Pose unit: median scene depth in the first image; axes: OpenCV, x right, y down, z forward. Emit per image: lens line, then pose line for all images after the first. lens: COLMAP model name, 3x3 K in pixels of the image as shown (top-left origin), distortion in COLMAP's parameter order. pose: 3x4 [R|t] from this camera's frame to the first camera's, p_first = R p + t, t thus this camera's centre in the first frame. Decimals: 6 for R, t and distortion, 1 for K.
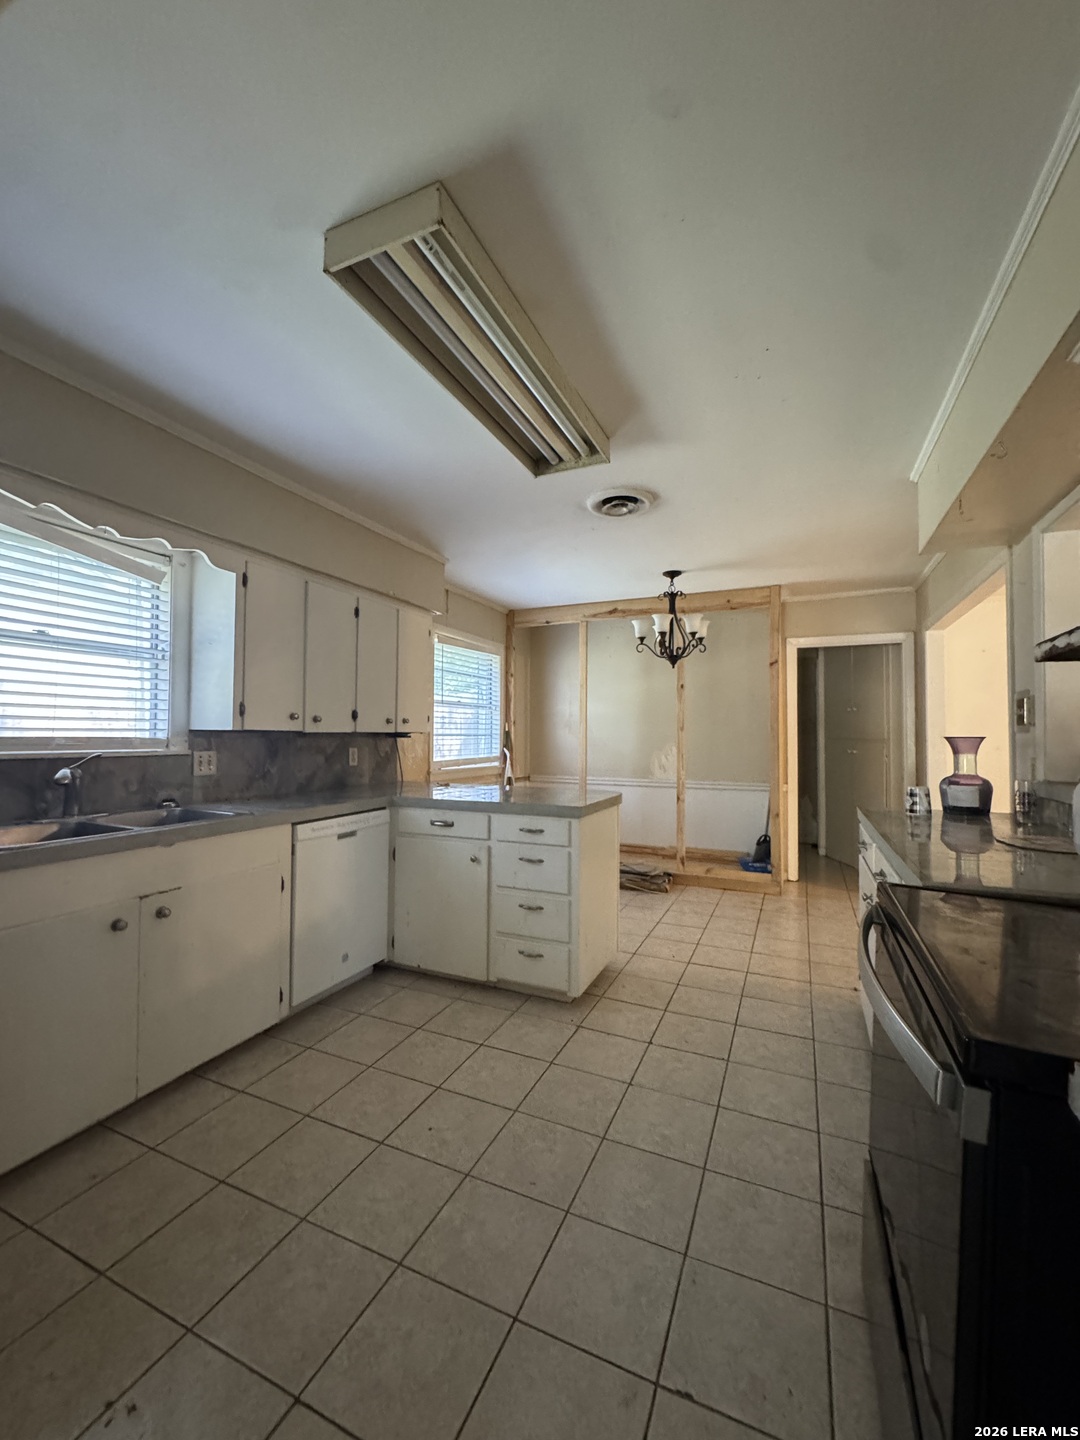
lens RADIAL K [[577.5, 0, 540.0], [0, 577.5, 720.0], [0, 0, 1]] dist [-0.015411, -0.000003]
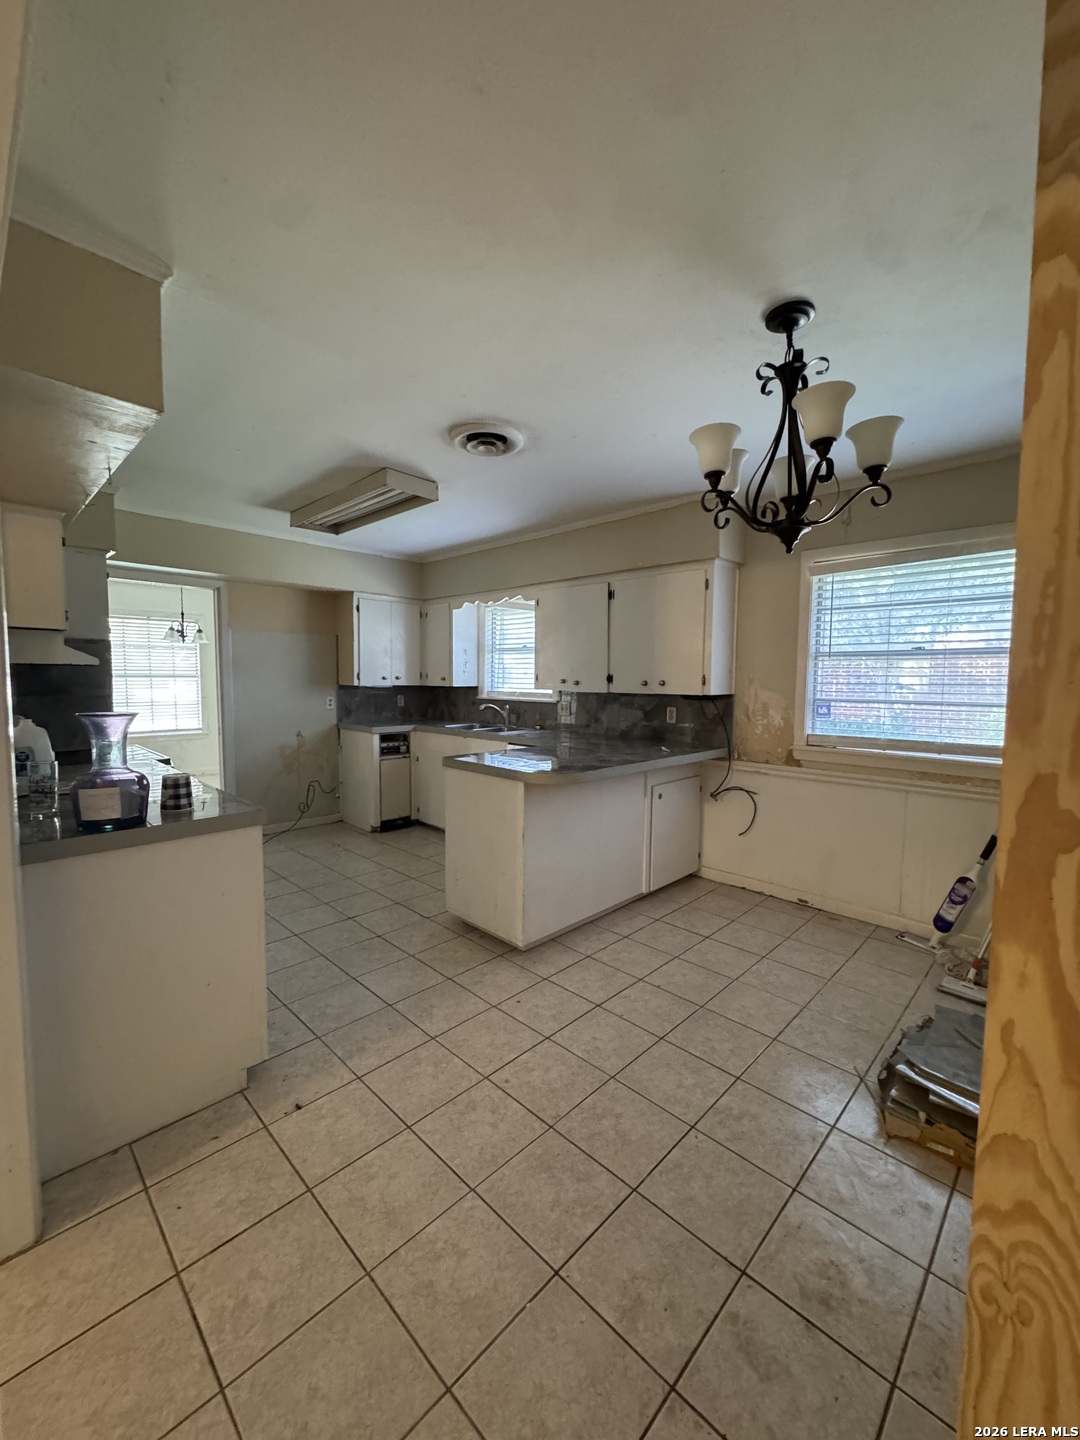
lens RADIAL K [[580.0, 0, 540.7], [0, 580.0, 721.5], [0, 0, 1]] dist [-0.001514, -0.000128]
pose [[-0.344520, 0.064451, -0.936564, 0.864030], [0.012410, 0.997866, 0.064105, 0.001107], [0.938697, 0.010463, -0.344585, 1.228193]]
